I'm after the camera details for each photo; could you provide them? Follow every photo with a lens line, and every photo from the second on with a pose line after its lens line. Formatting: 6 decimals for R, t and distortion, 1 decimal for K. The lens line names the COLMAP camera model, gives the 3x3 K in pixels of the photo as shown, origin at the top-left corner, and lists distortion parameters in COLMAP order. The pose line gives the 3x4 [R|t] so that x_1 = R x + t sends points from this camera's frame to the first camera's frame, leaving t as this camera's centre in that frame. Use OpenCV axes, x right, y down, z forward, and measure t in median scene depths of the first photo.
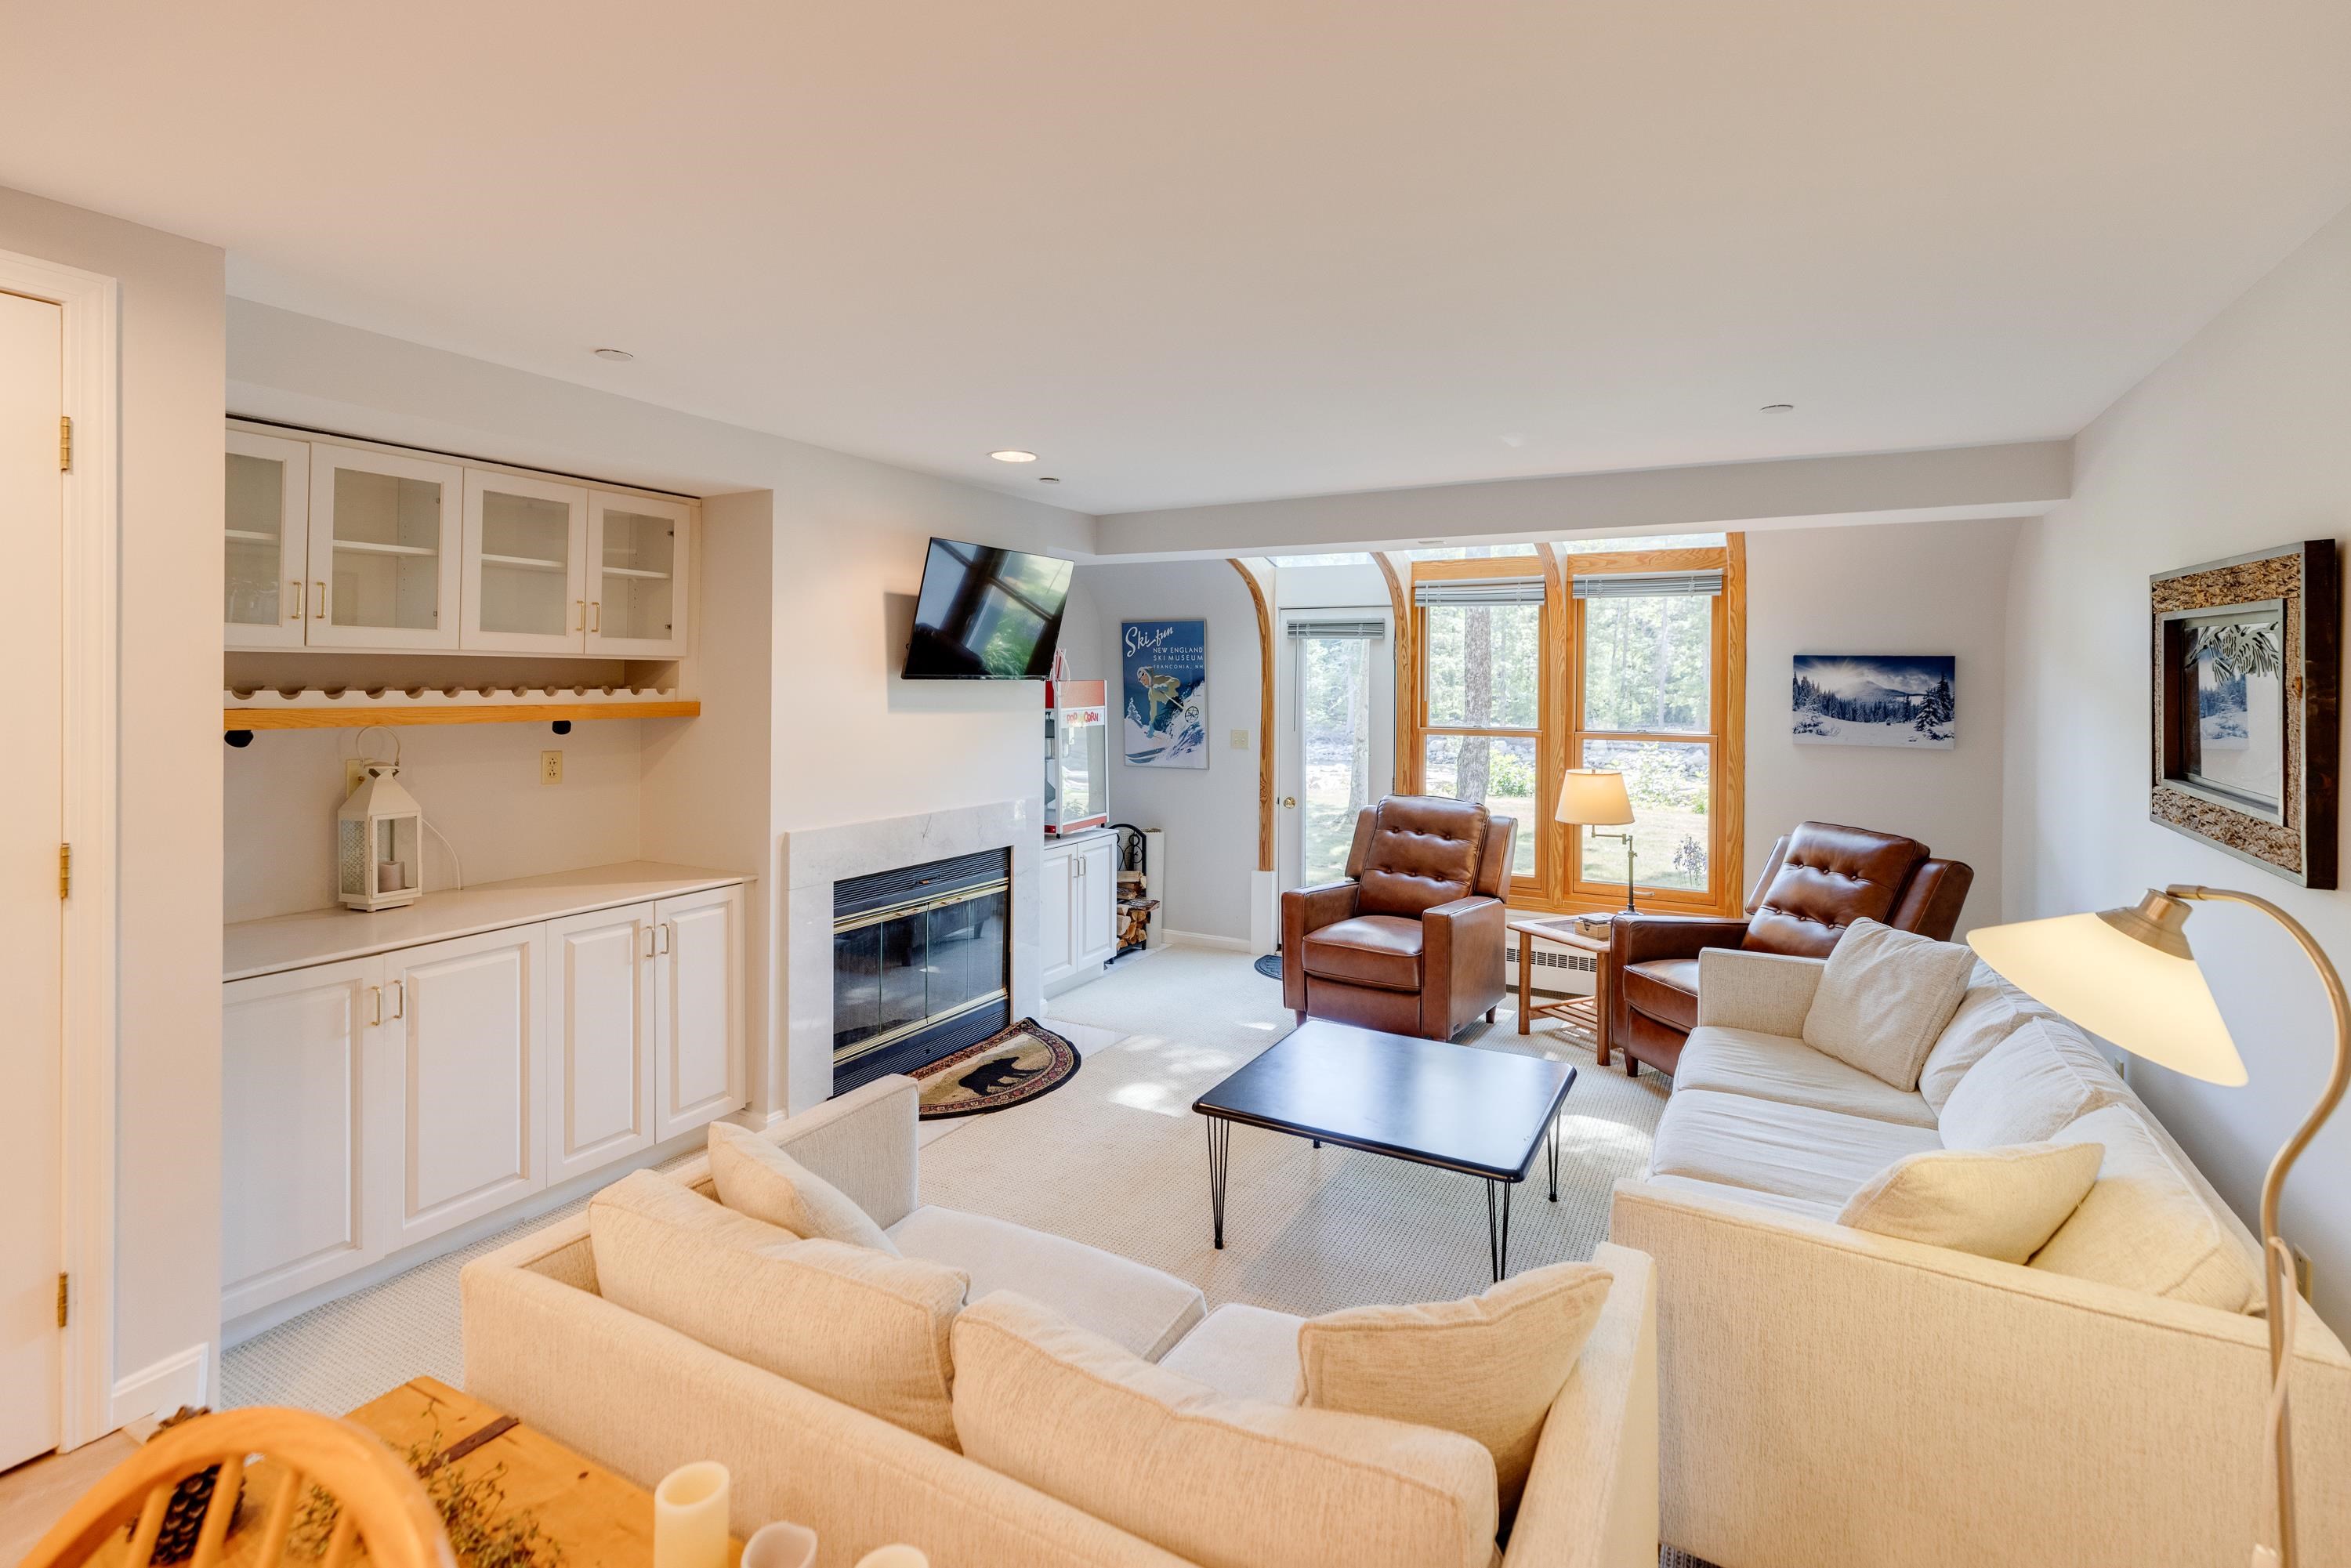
lens RADIAL K [[1094.8, 0, 1175.9], [0, 1094.8, 693.1], [0, 0, 1]] dist [0.001564, -0.000056]
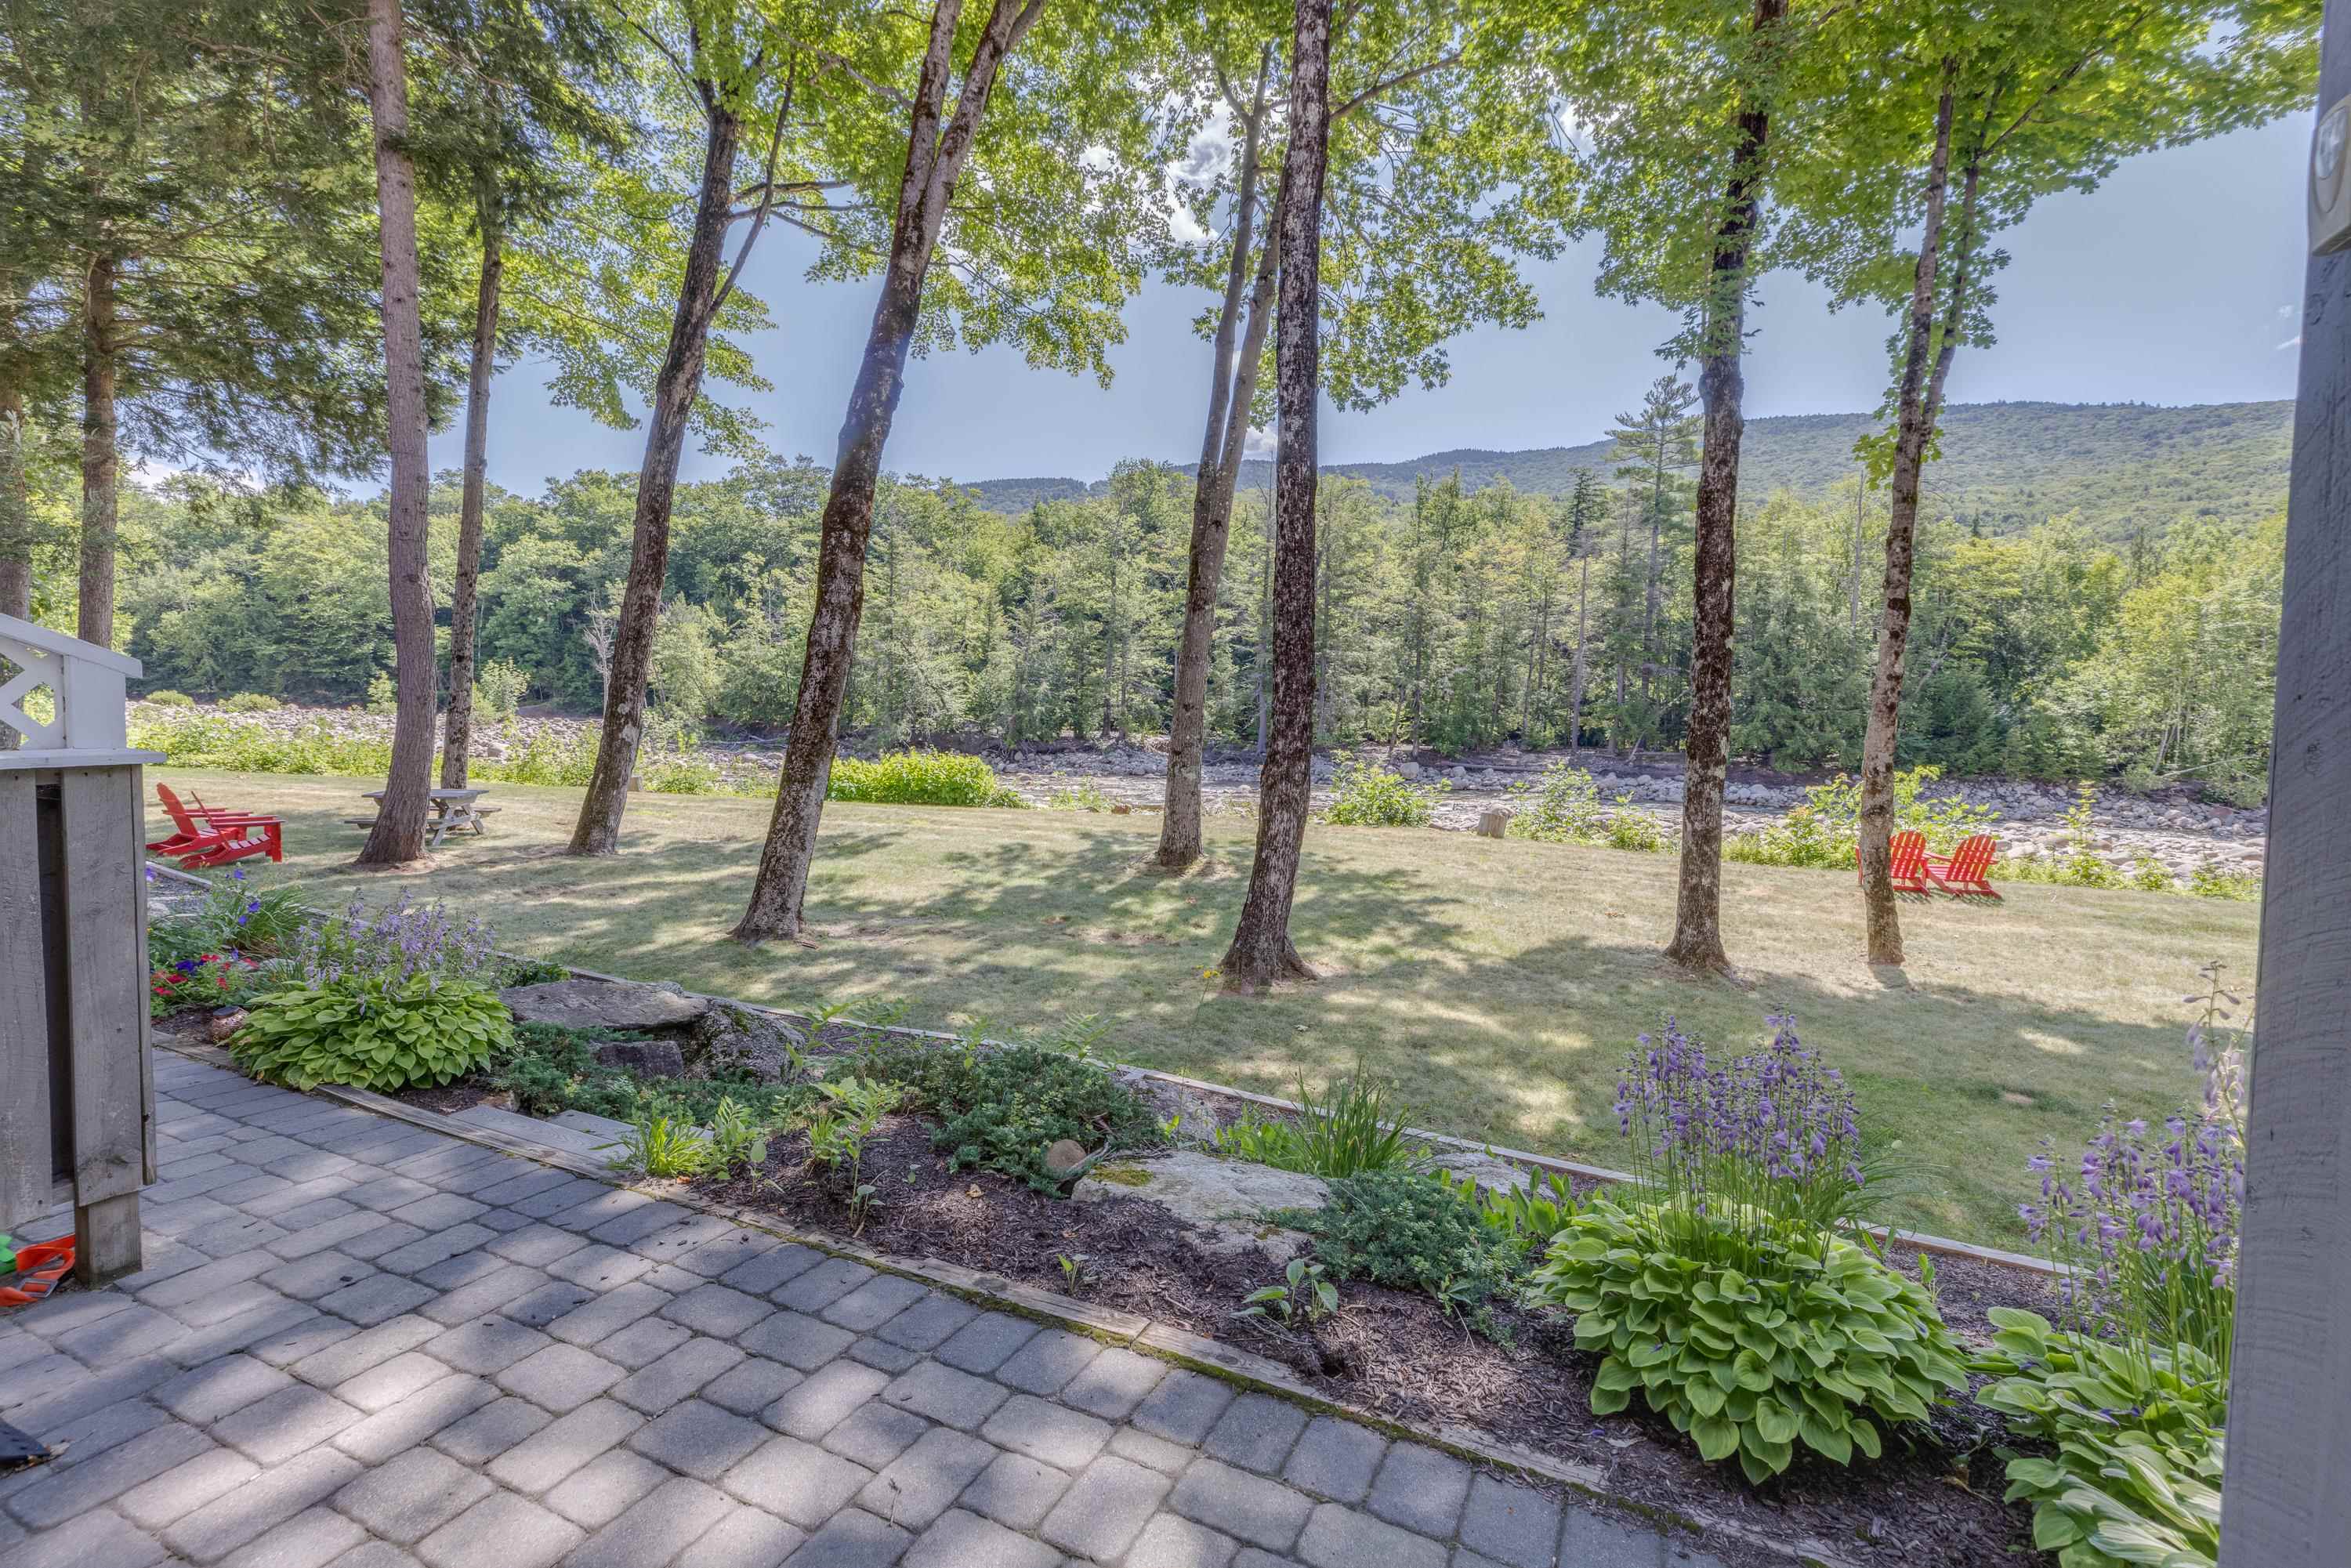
lens RADIAL K [[1038.1, 0, 1177.4], [0, 1038.1, 770.9], [0, 0, 1]] dist [-0.001063, 0.000663]
pose [[0.998631, 0.005843, 0.051972, 0.513056], [-0.008489, 0.998671, 0.050842, 0.077681], [-0.051606, -0.051213, 0.997354, 1.168695]]
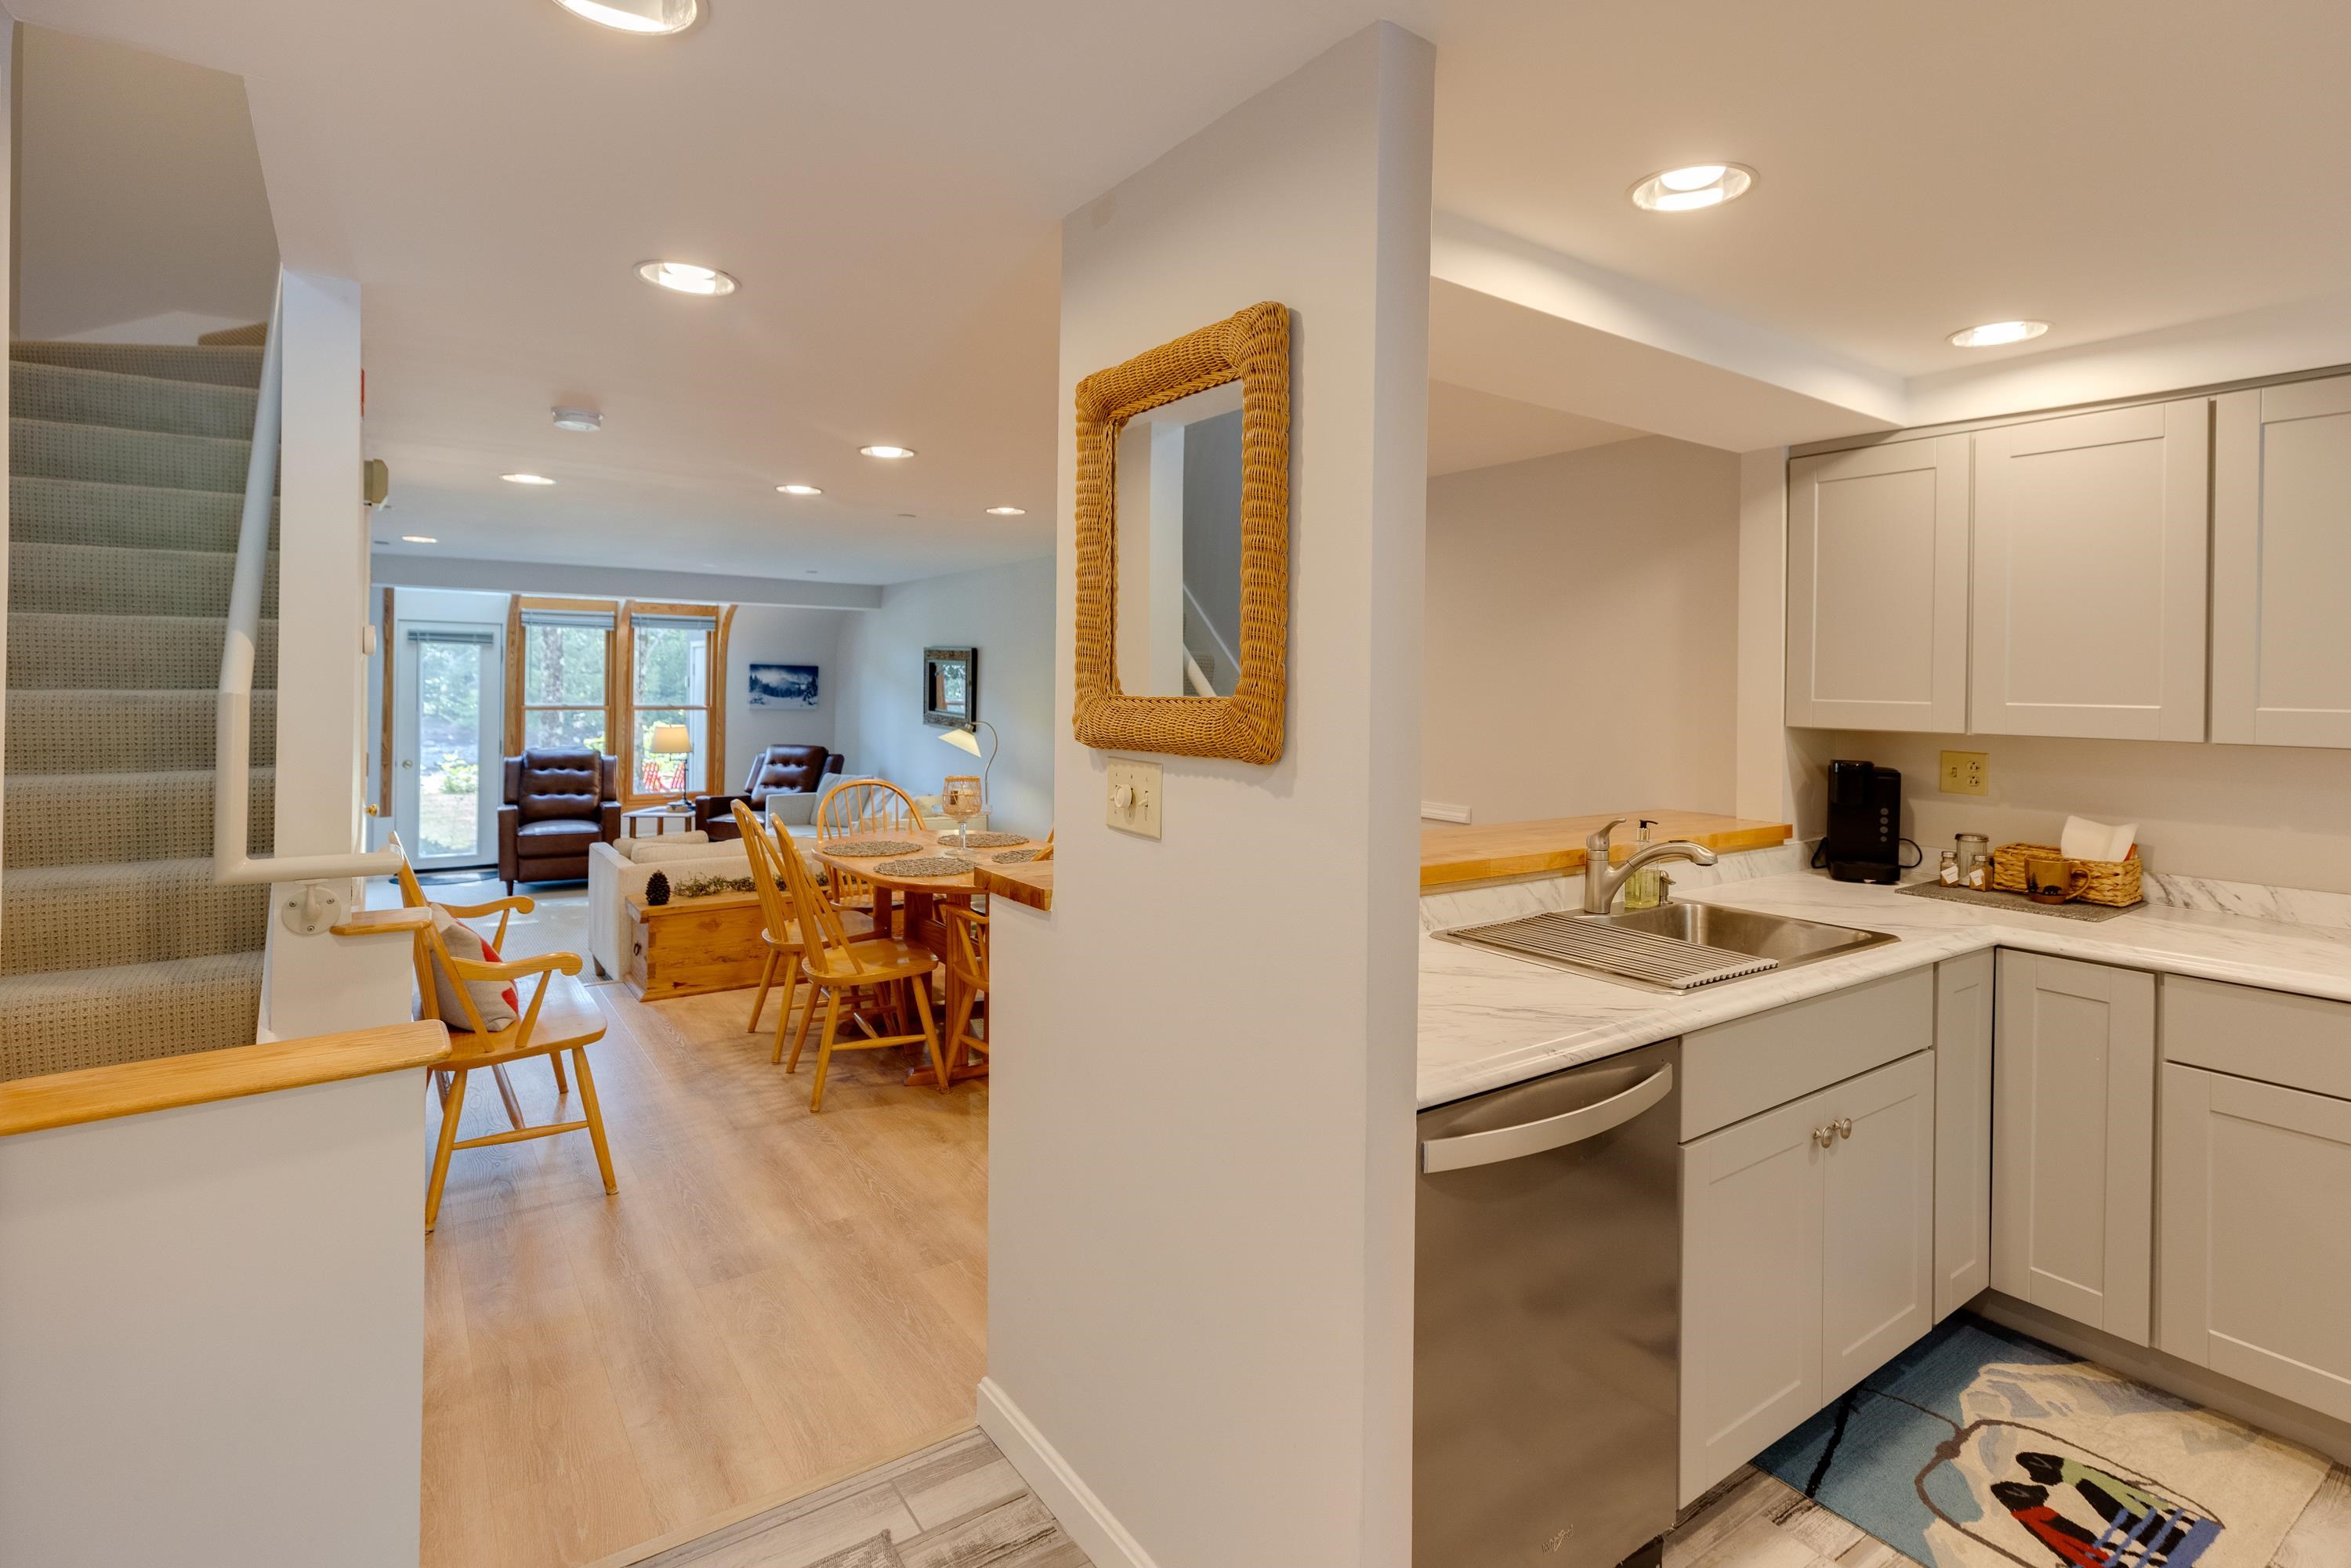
lens RADIAL K [[1156.6, 0, 1215.6], [0, 1156.6, 682.9], [0, 0, 1]] dist [0.001795, 0.000606]
pose [[0.429073, -0.000974, 0.903269, -0.960969], [-0.002328, 0.999995, 0.002184, -0.007370], [-0.903267, -0.003040, 0.429068, -0.652355]]
